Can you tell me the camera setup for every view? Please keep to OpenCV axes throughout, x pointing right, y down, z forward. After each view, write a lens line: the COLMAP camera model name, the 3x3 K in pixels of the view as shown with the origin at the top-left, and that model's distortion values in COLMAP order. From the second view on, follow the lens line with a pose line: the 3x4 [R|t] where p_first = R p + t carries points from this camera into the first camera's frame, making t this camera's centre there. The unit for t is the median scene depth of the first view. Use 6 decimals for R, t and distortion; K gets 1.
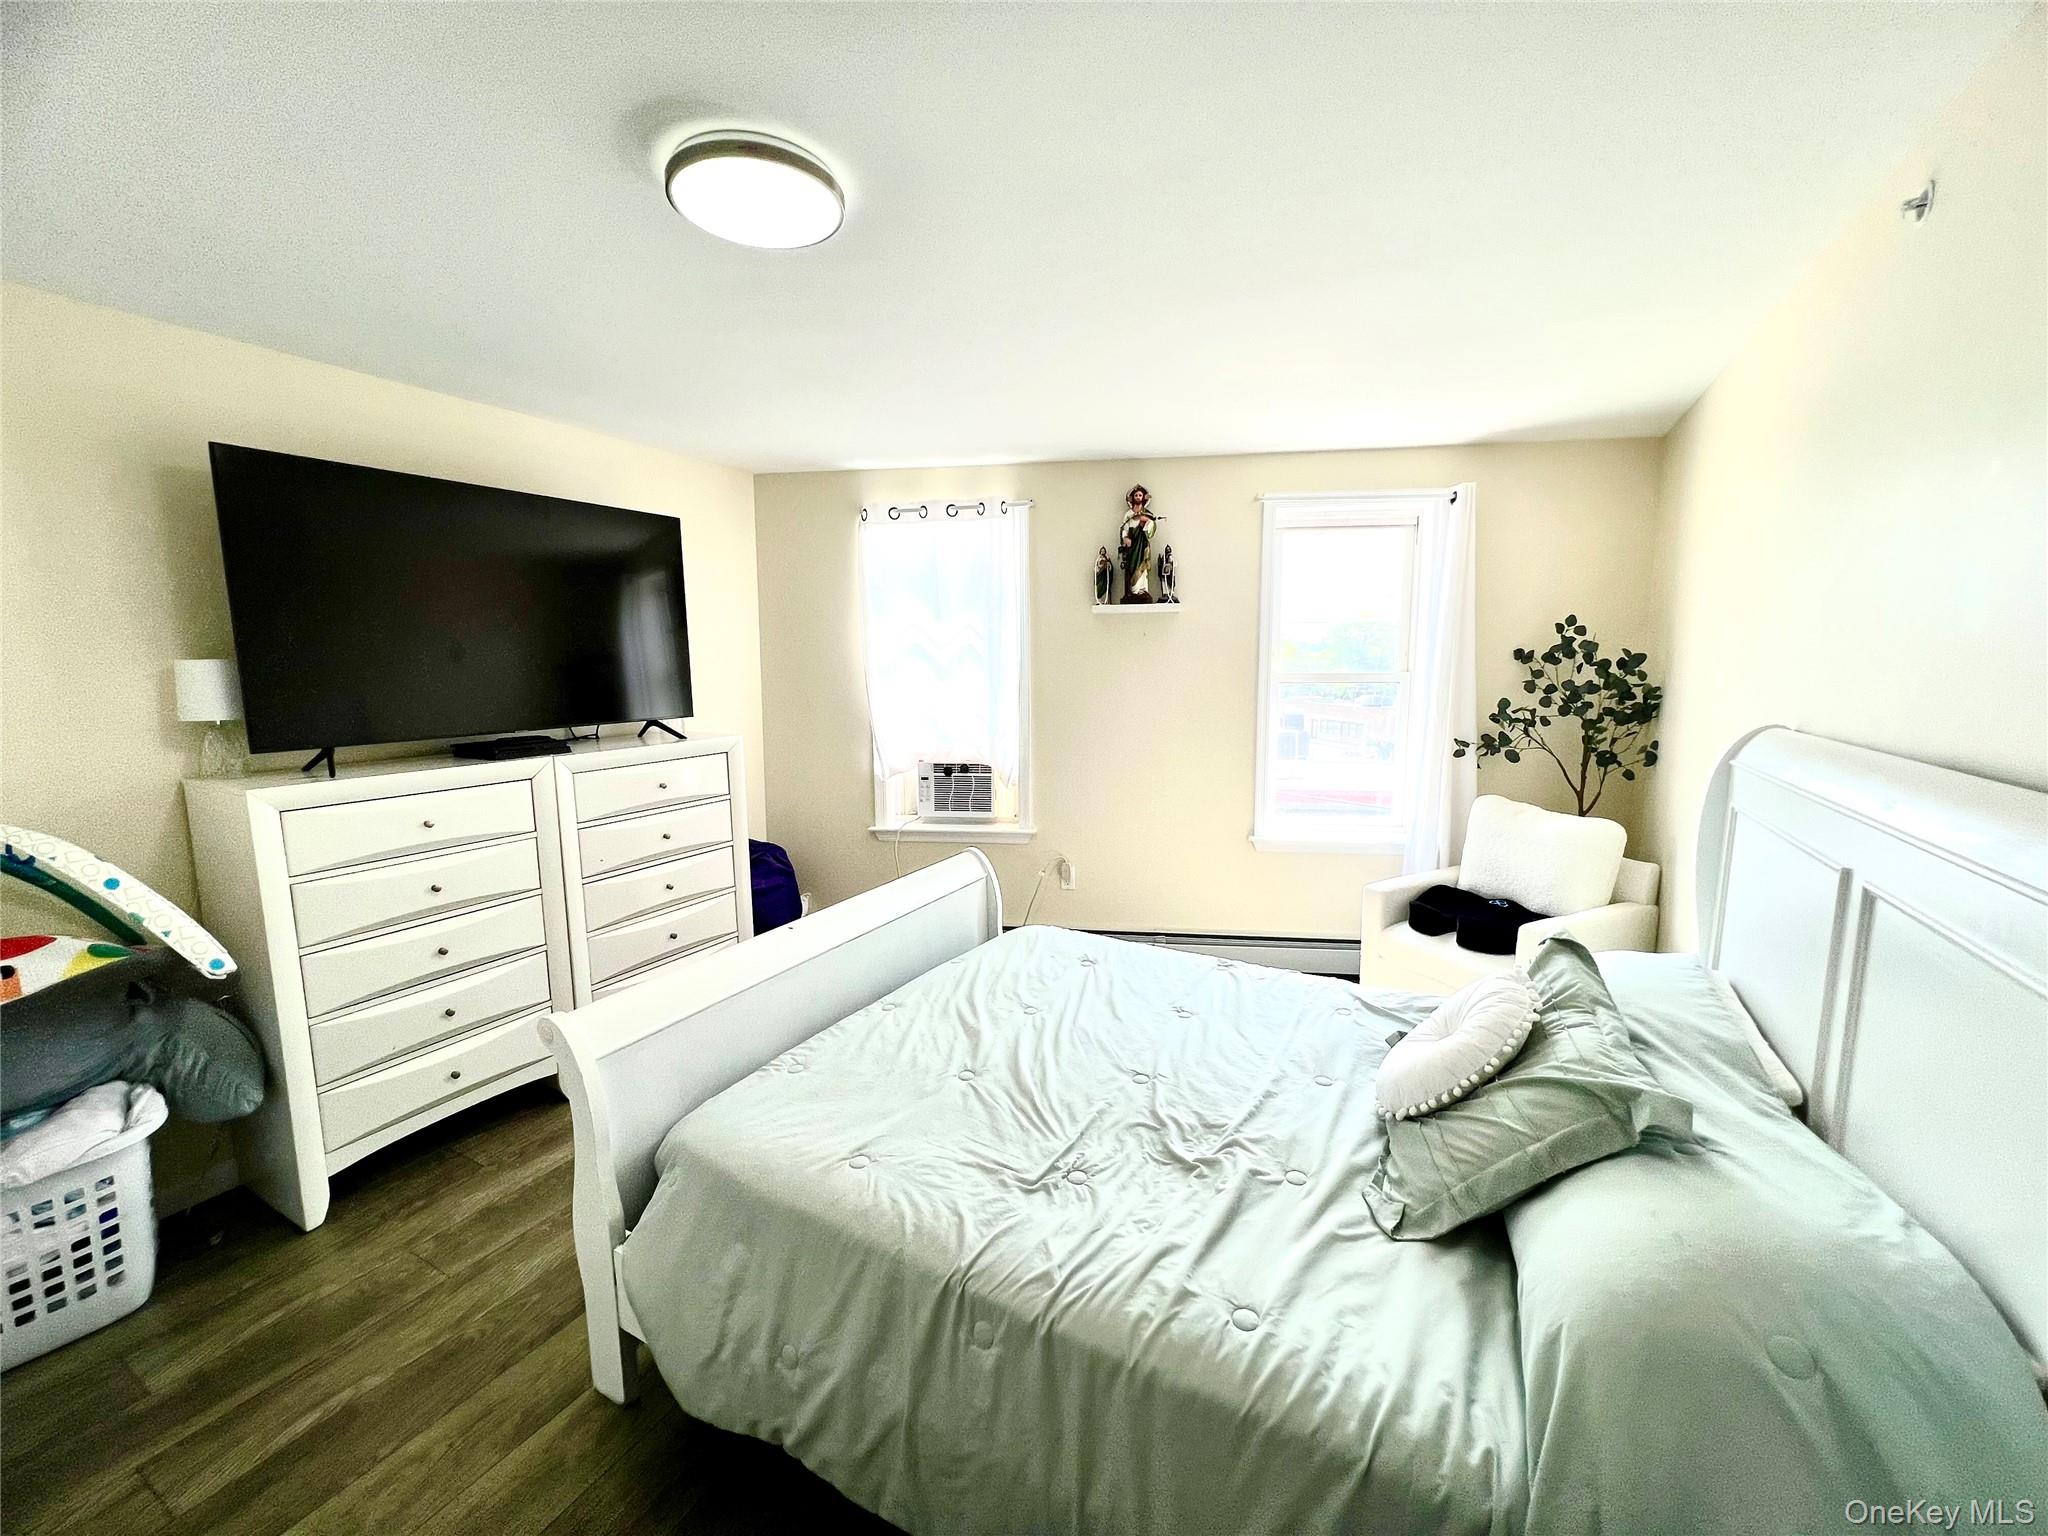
lens RADIAL K [[819.1, 0, 1020.2], [0, 819.1, 764.1], [0, 0, 1]] dist [-0.006282, 0.001252]
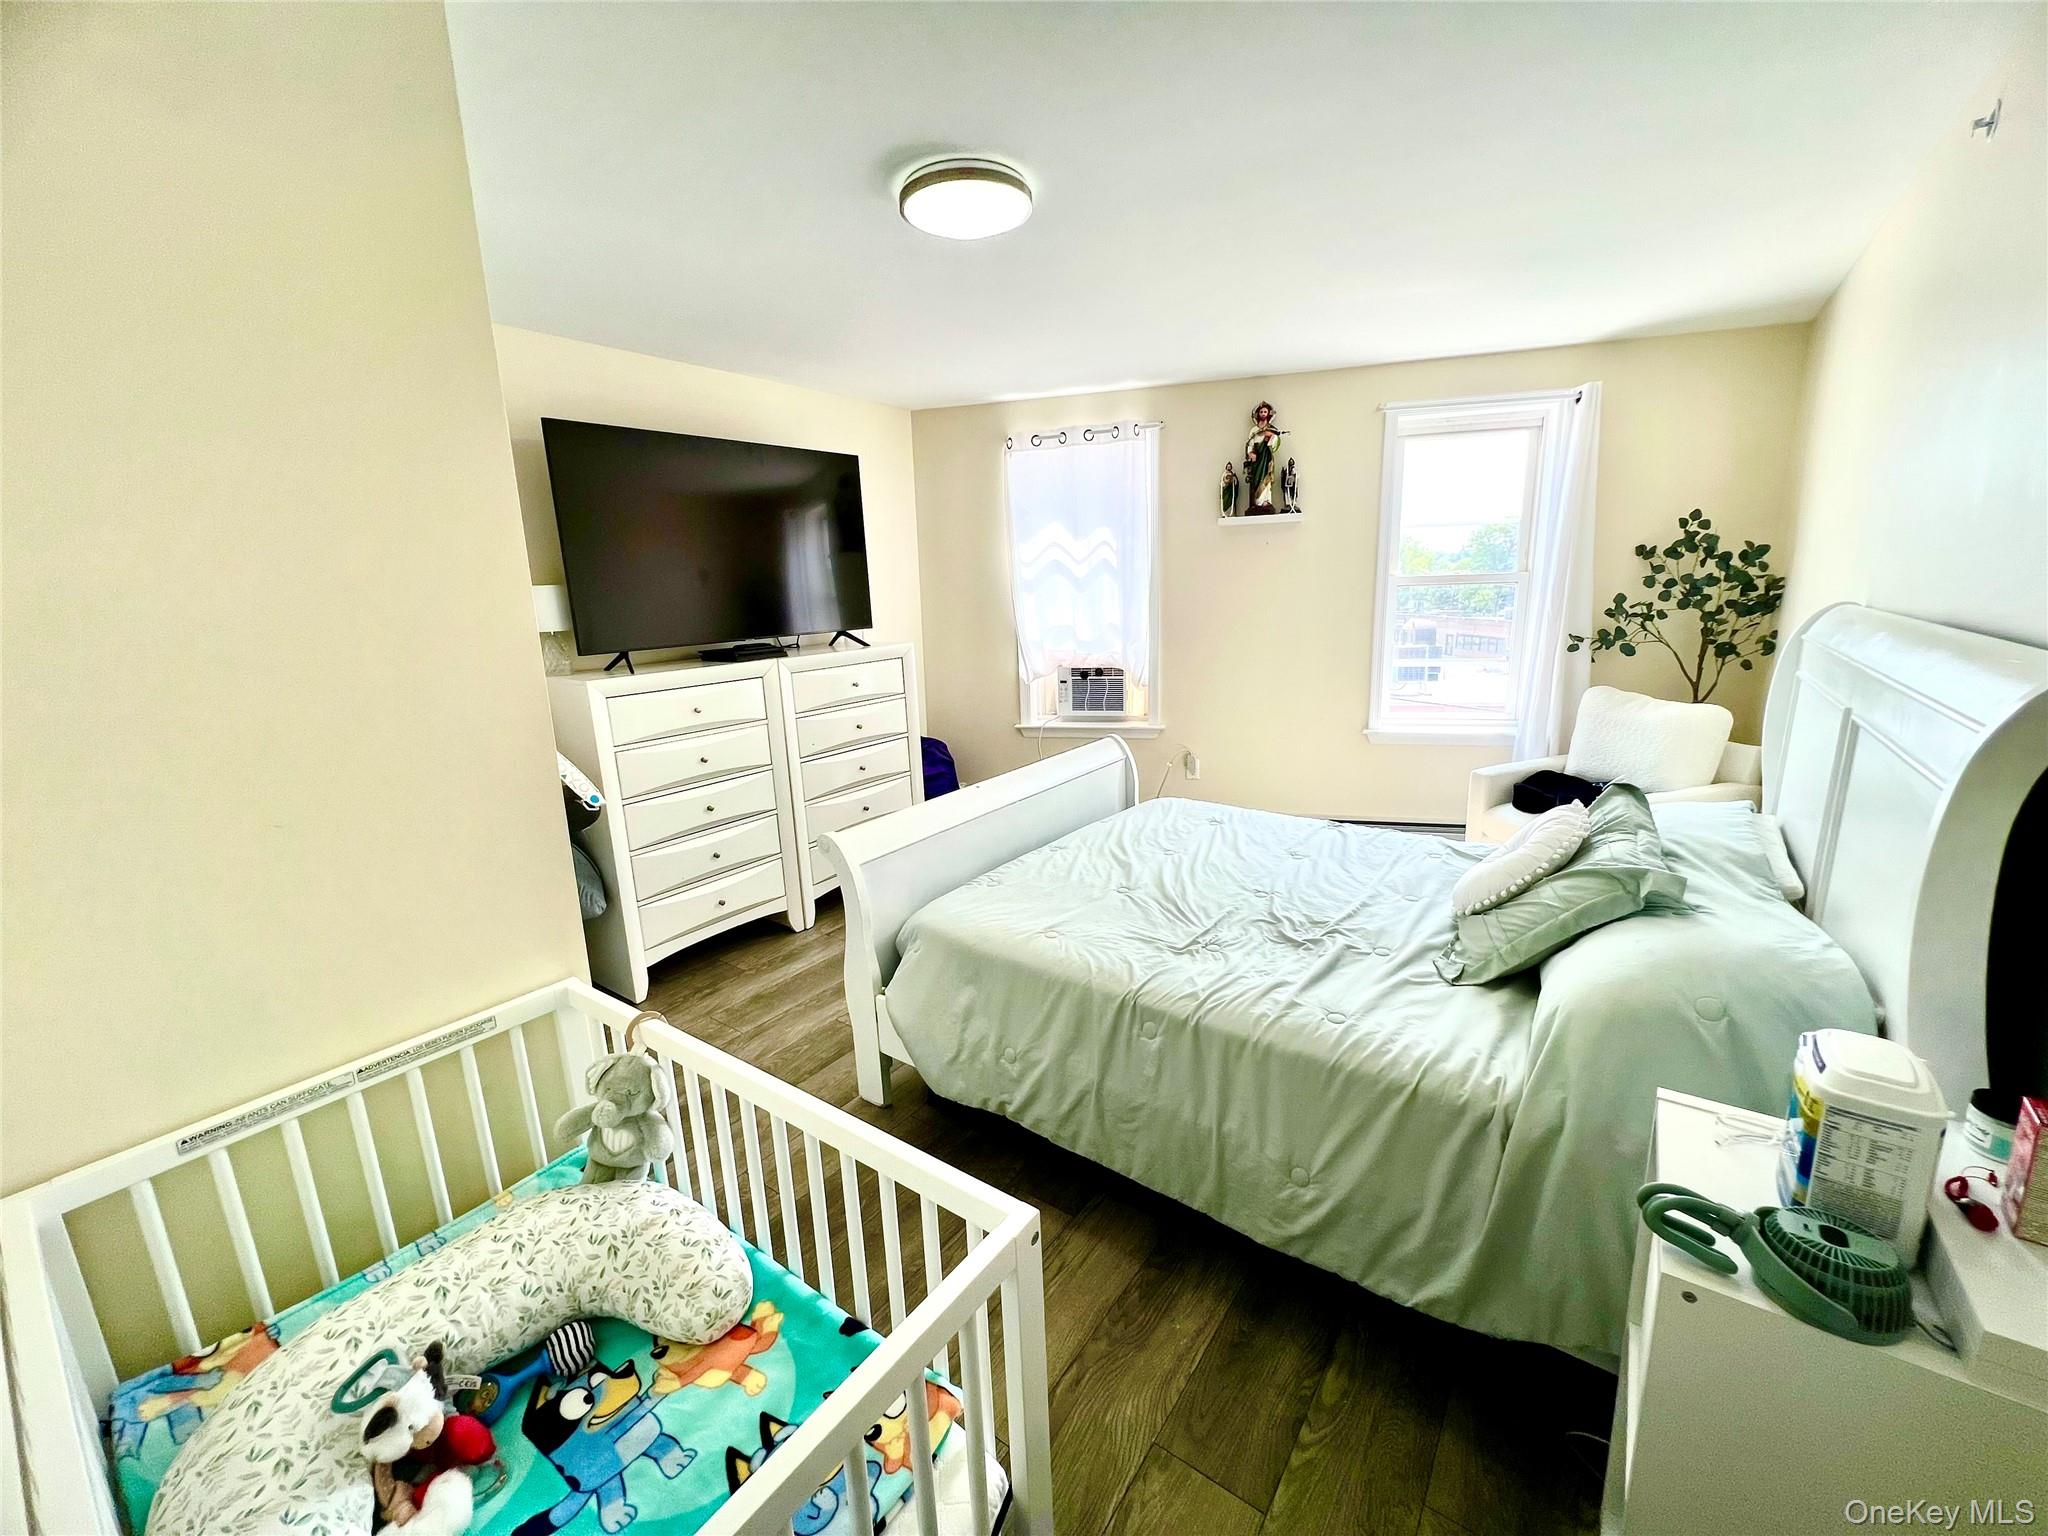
lens RADIAL K [[819.1, 0, 1020.2], [0, 819.1, 764.1], [0, 0, 1]] dist [-0.006282, 0.001252]
pose [[0.990705, 0.000853, -0.136022, -0.045144], [0.011795, 0.995675, 0.092154, 0.051875], [0.135513, -0.092902, 0.986410, -0.255388]]
